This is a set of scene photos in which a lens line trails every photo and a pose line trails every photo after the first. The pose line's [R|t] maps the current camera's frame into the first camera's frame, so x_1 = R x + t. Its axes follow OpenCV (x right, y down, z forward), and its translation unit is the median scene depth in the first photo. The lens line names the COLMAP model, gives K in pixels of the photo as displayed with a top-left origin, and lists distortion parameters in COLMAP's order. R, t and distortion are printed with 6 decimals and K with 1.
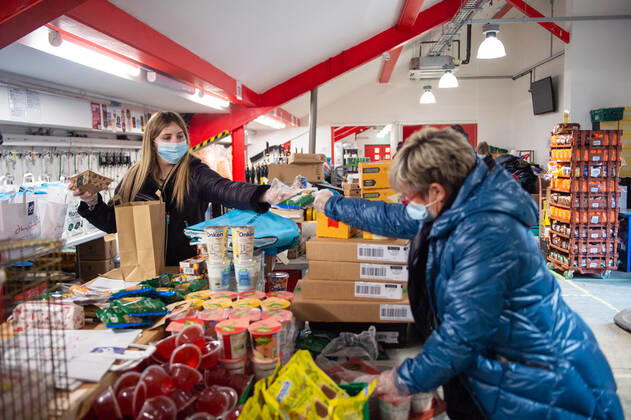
lens RADIAL K [[559.4, 0, 315.1], [0, 559.4, 209.9], [0, 0, 1]] dist [-0.002867, 0.000547]
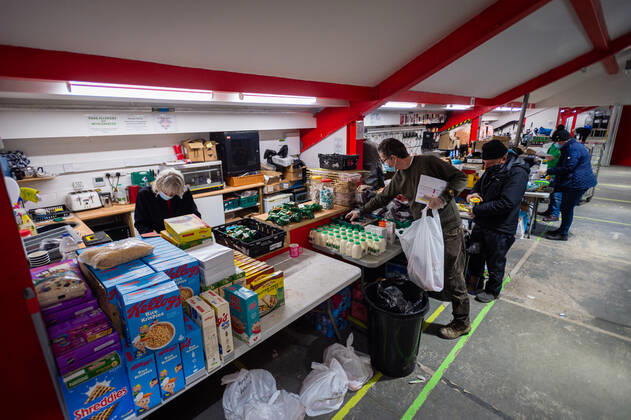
lens RADIAL K [[313.7, 0, 315.7], [0, 313.7, 209.3], [0, 0, 1]] dist [0.000446, 0.000127]
pose [[0.772305, 0.169986, -0.612087, 0.197645], [-0.053725, 0.977559, 0.203695, -0.030600], [0.632977, -0.124430, 0.764106, -0.307177]]
